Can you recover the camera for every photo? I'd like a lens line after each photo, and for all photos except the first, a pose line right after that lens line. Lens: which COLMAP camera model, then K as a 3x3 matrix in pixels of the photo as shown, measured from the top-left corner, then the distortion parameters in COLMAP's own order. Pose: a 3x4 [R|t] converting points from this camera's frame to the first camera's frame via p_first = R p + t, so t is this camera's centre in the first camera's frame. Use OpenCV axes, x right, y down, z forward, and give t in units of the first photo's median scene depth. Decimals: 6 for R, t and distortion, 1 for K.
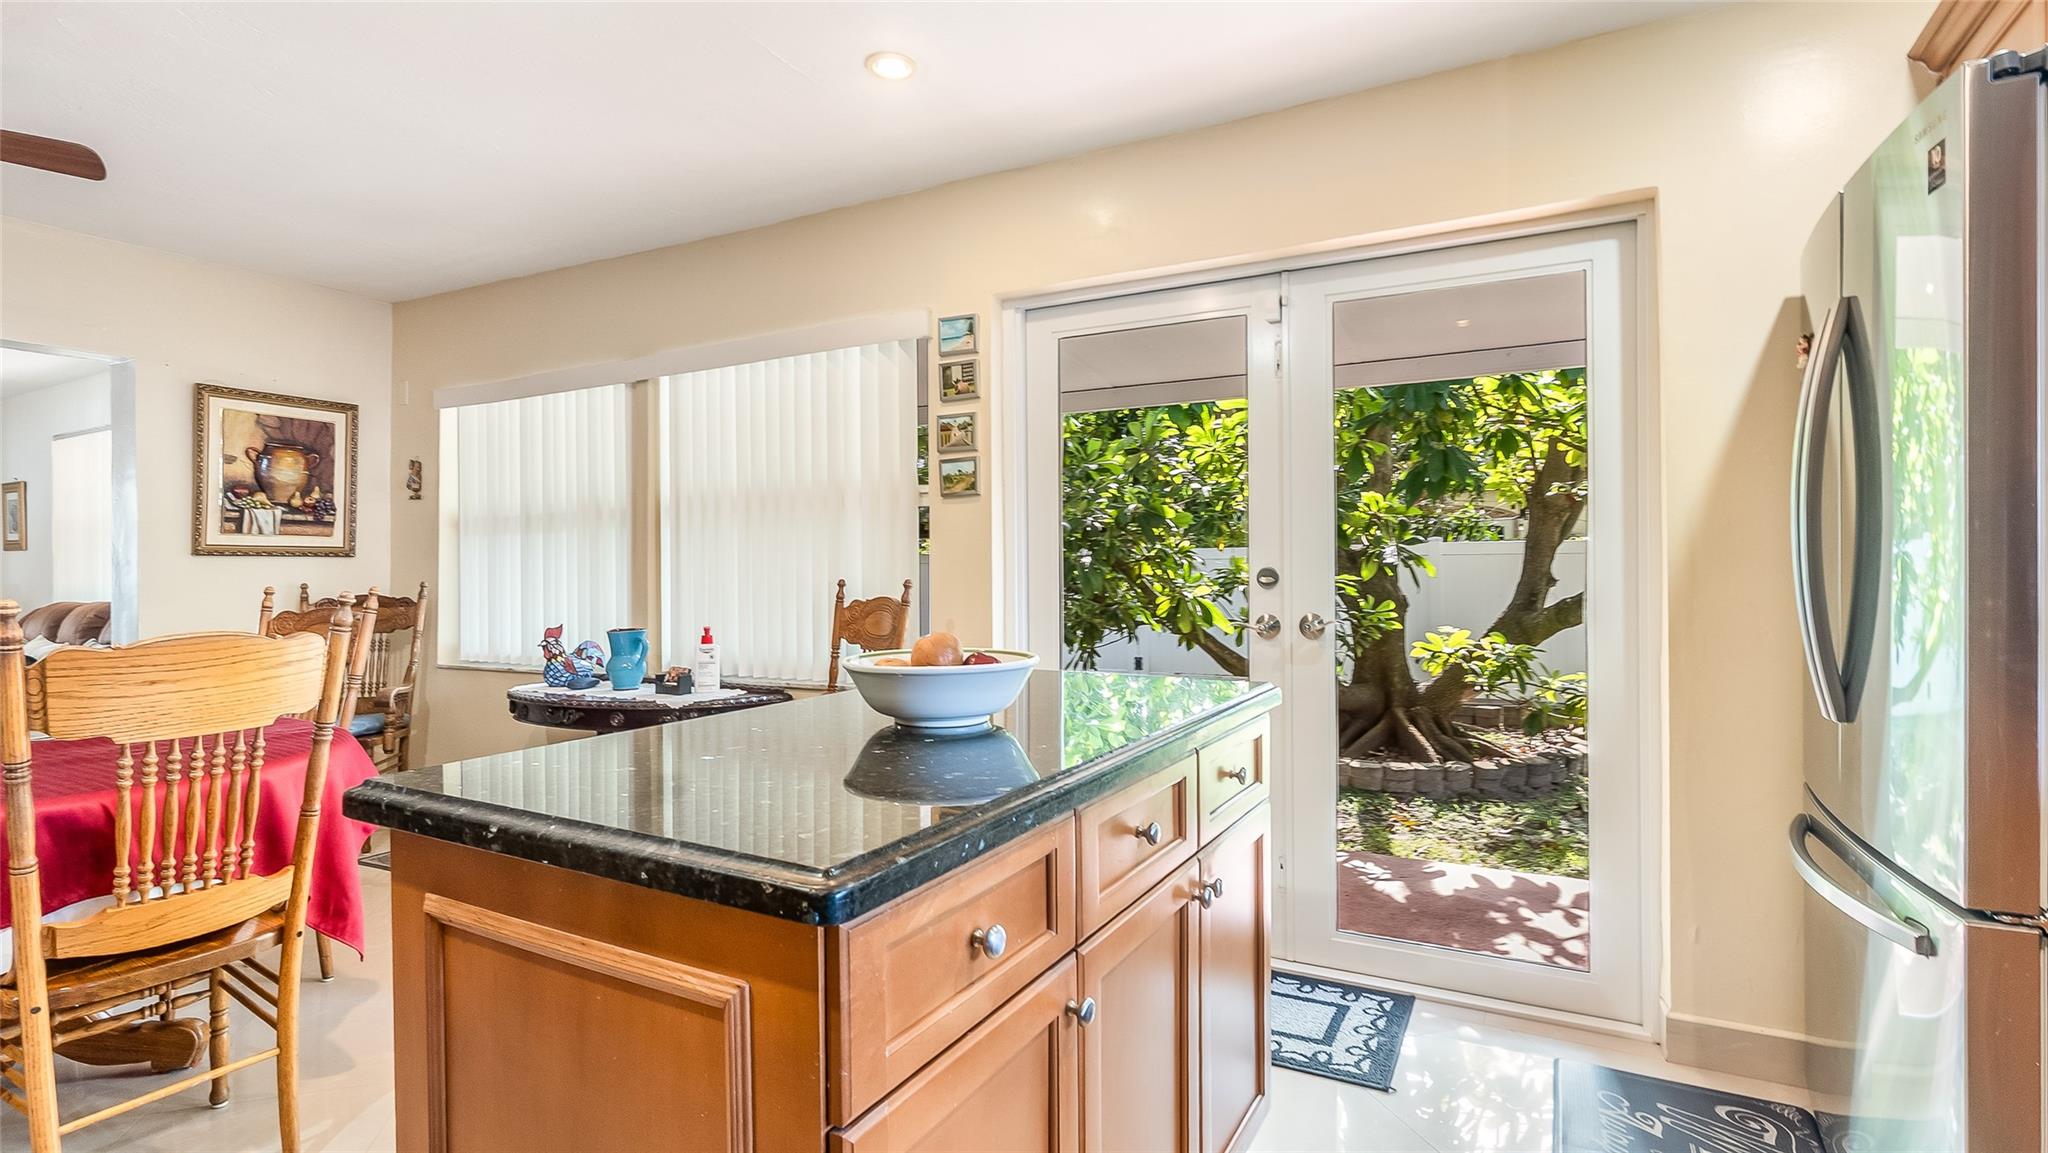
lens RADIAL K [[956.3, 0, 1029.1], [0, 956.3, 572.1], [0, 0, 1]] dist [-0.001095, 0.000226]
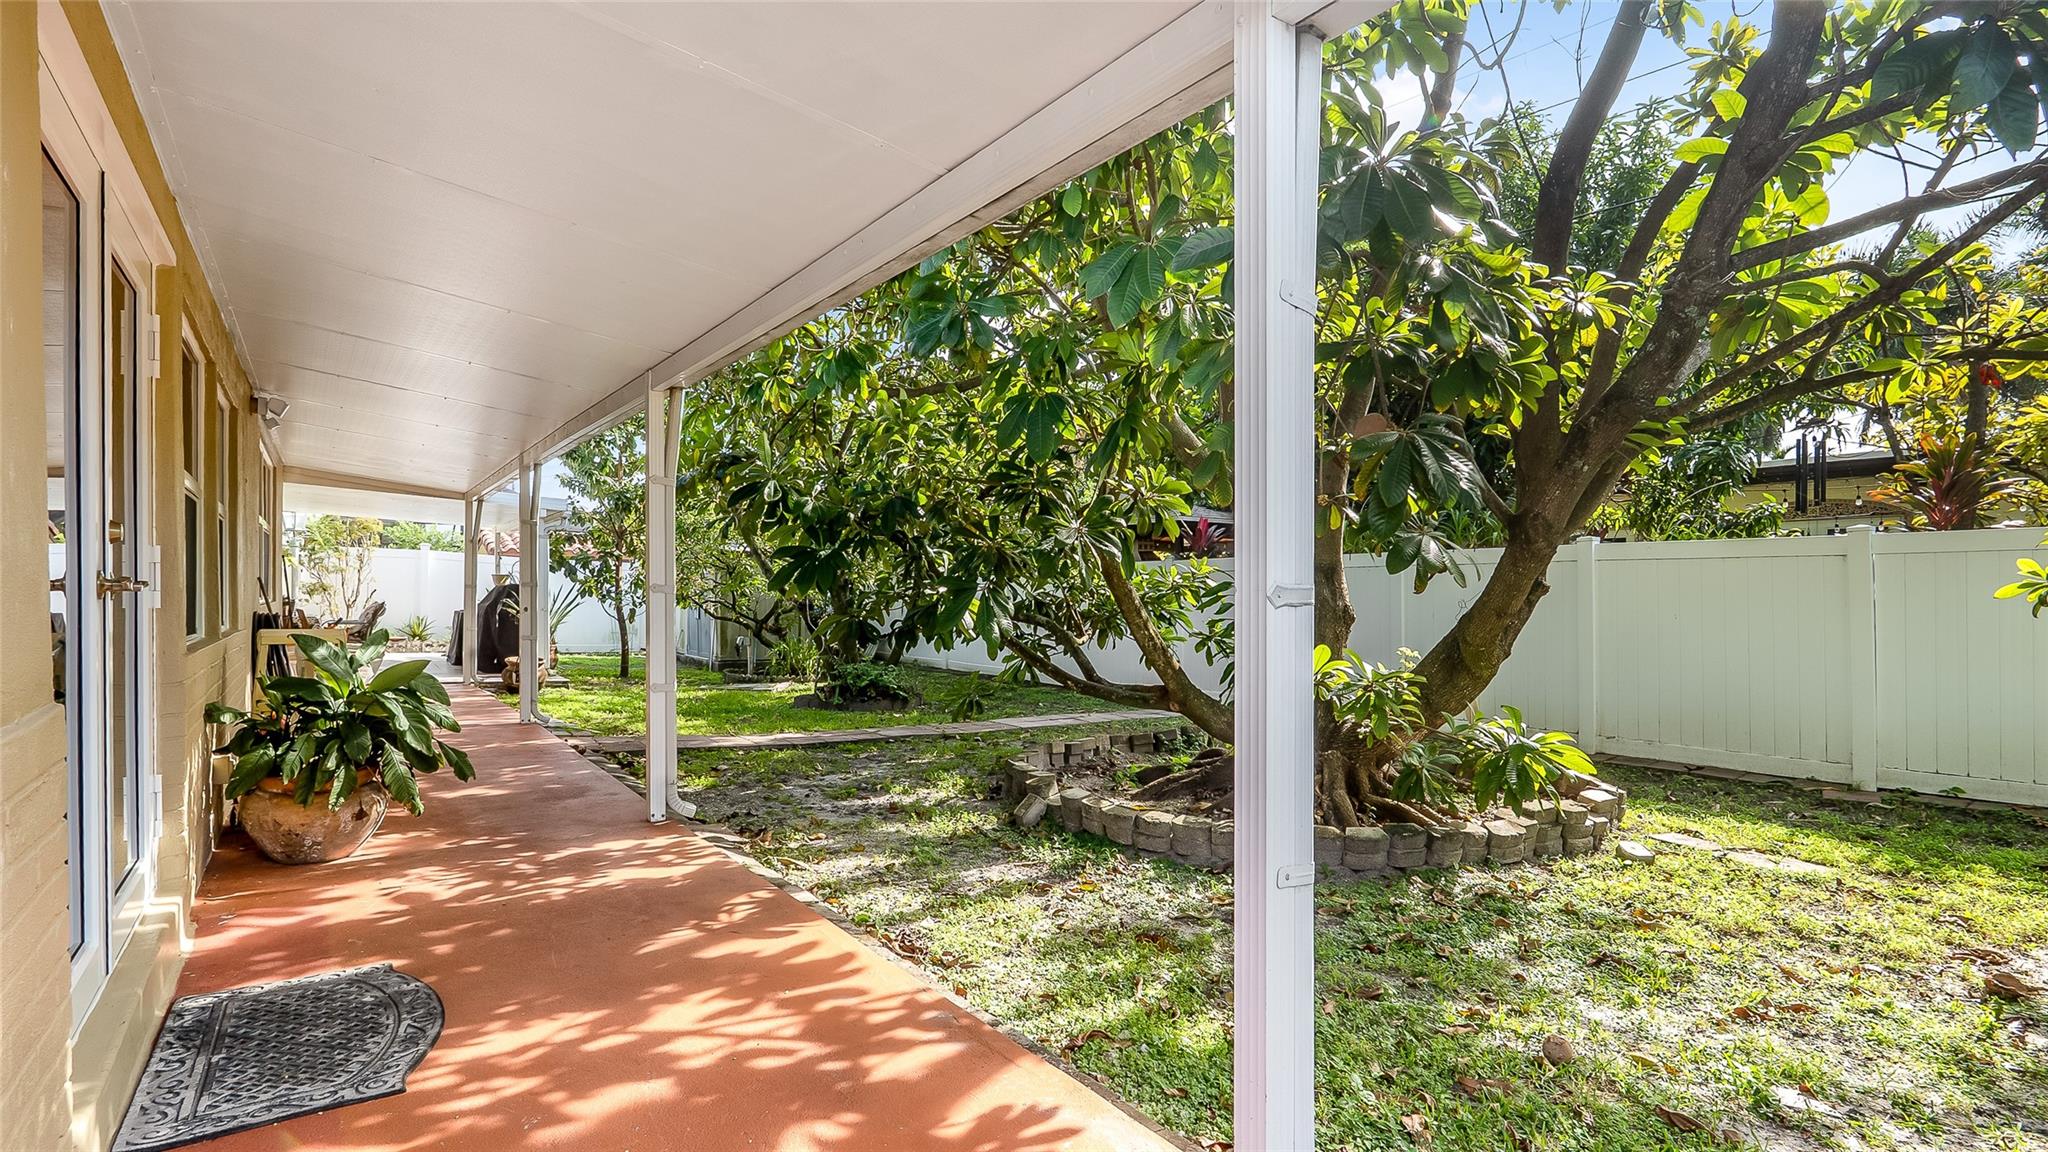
lens RADIAL K [[981.8, 0, 1015.6], [0, 981.8, 586.8], [0, 0, 1]] dist [-0.002276, 0.000240]
pose [[0.896104, 0.006700, -0.443795, 1.271778], [-0.010187, 0.999933, -0.005475, 0.053556], [0.443728, 0.009427, 0.896112, 0.507981]]
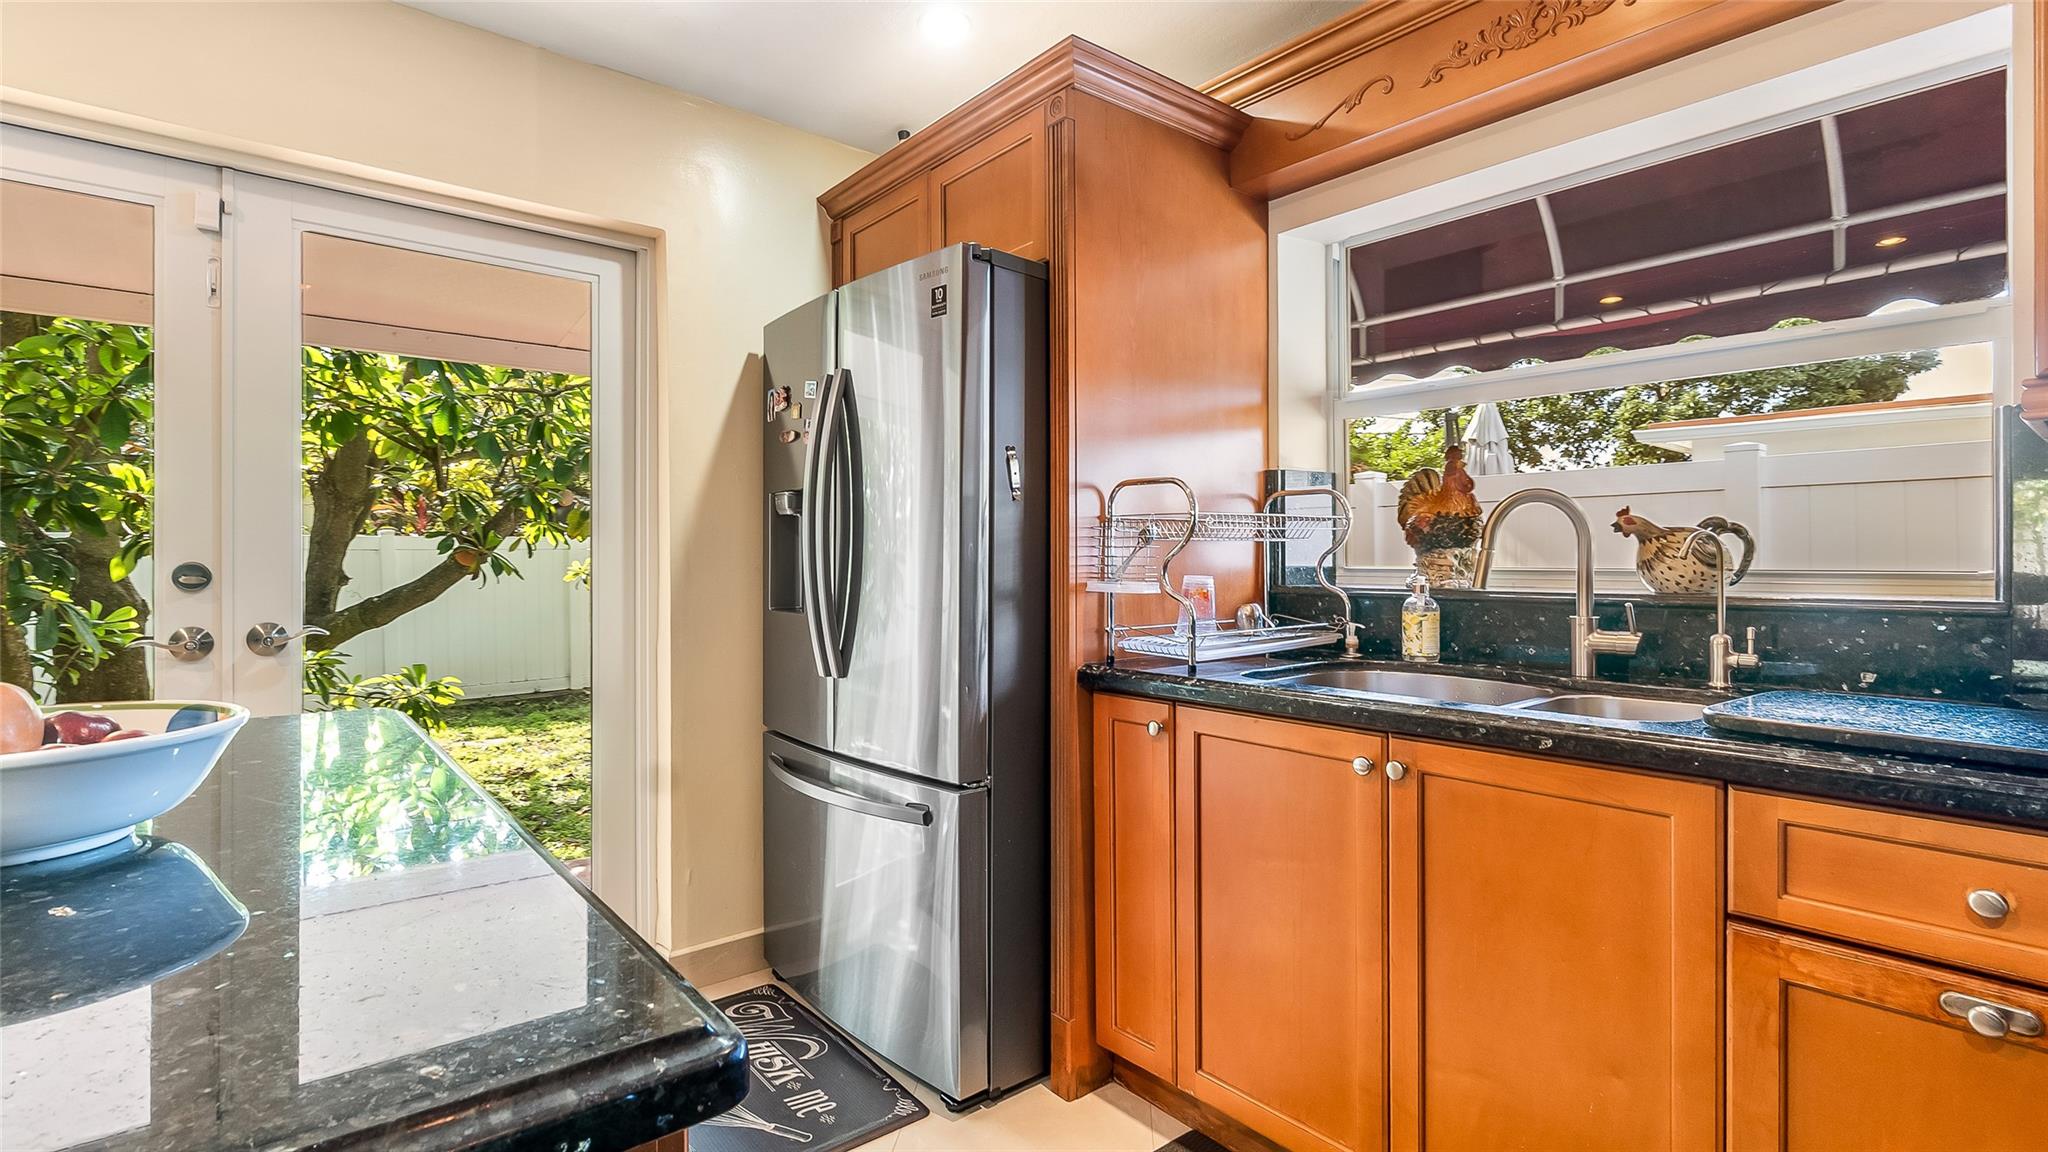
lens RADIAL K [[955.9, 0, 1028.1], [0, 955.9, 559.2], [0, 0, 1]] dist [-0.001643, -0.000145]
pose [[0.369784, 0.008919, 0.929075, -0.169592], [0.001362, 0.999948, -0.010142, 0.000528], [-0.929117, 0.005016, 0.369753, 0.124599]]
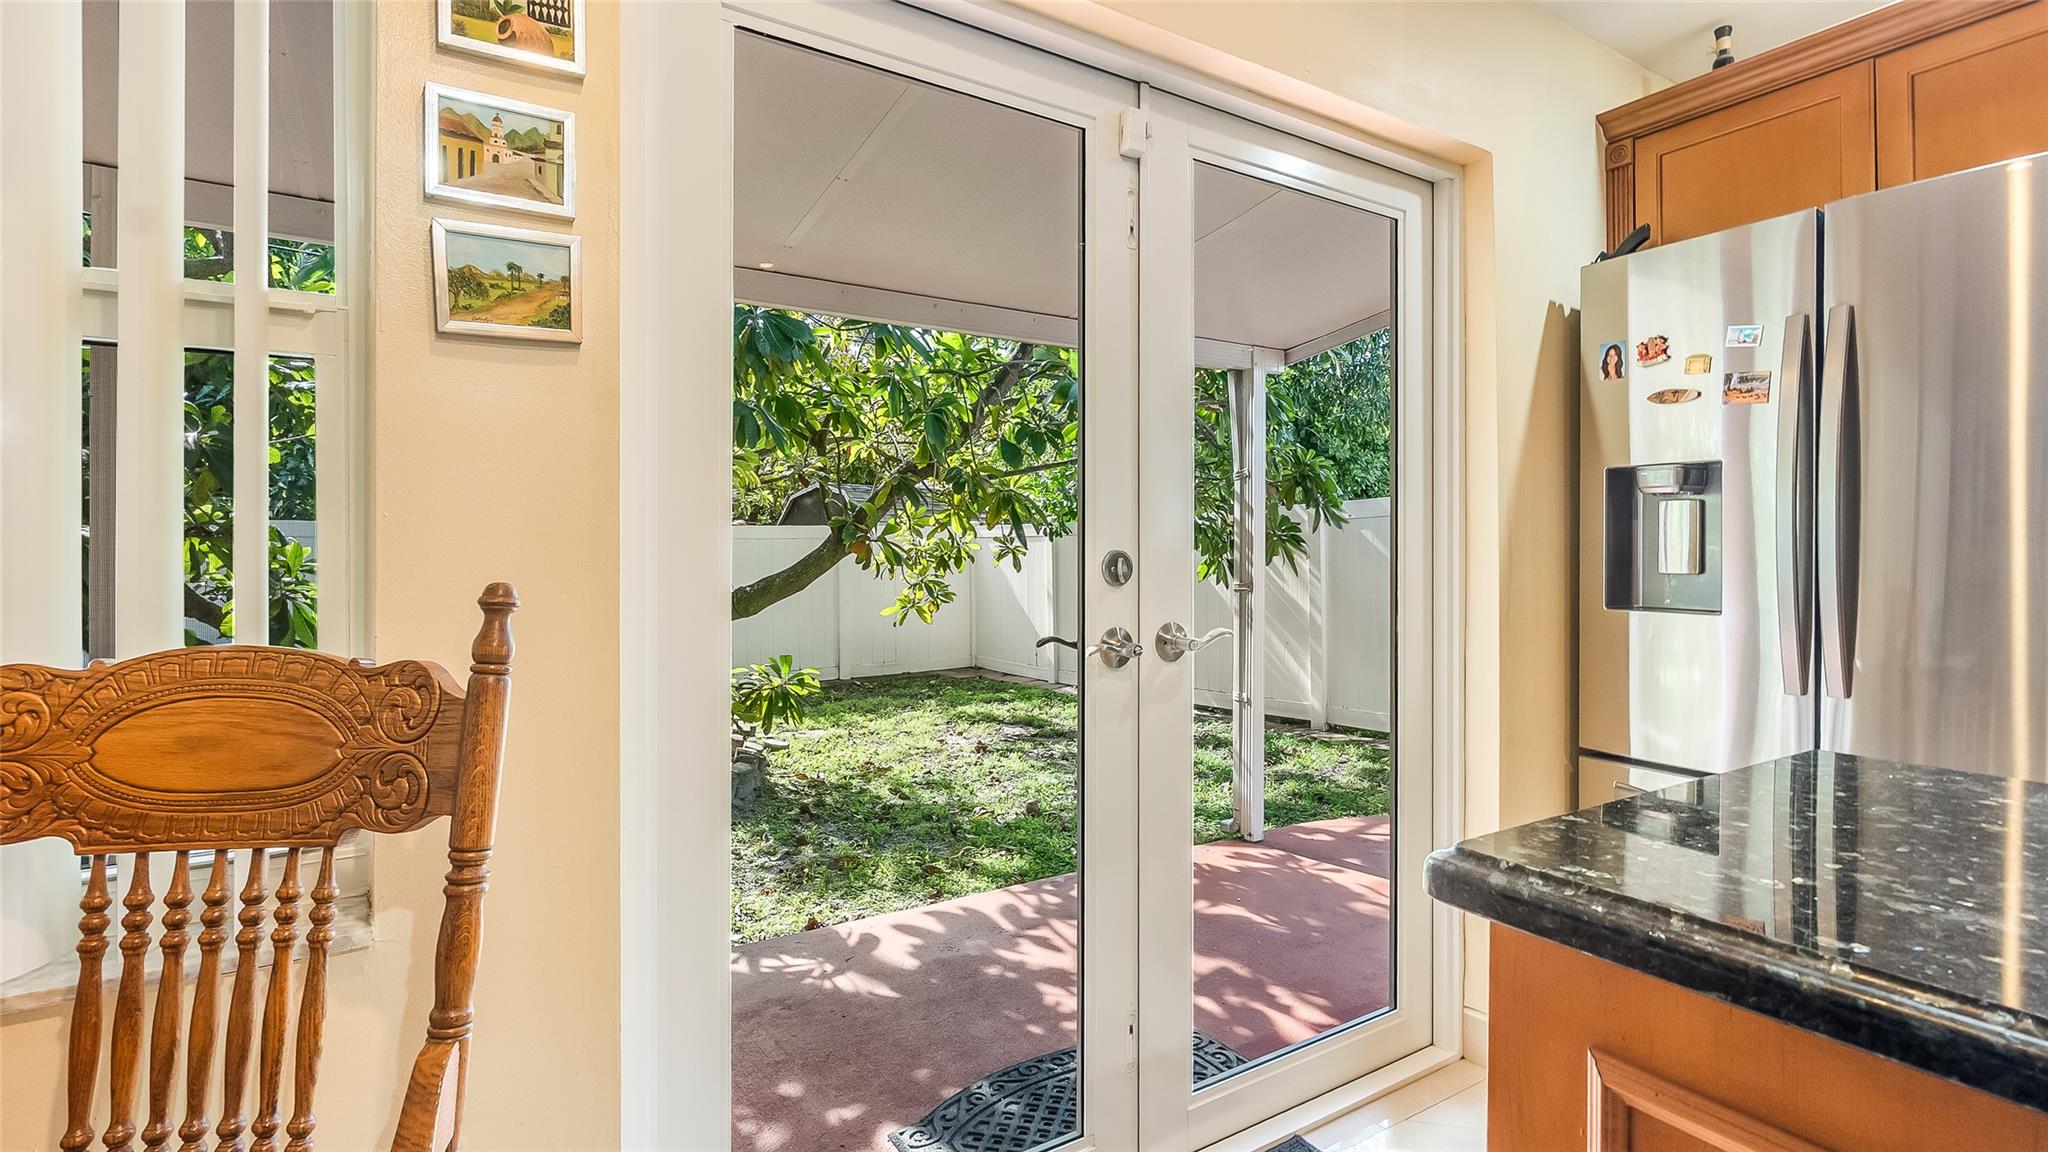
lens RADIAL K [[965.9, 0, 1015.5], [0, 965.9, 541.7], [0, 0, 1]] dist [-0.001208, 0.000169]
pose [[0.489640, 0.016425, 0.871770, -0.287368], [-0.001821, 0.999840, -0.017815, 0.000046], [-0.871923, 0.007136, 0.489591, 0.671980]]
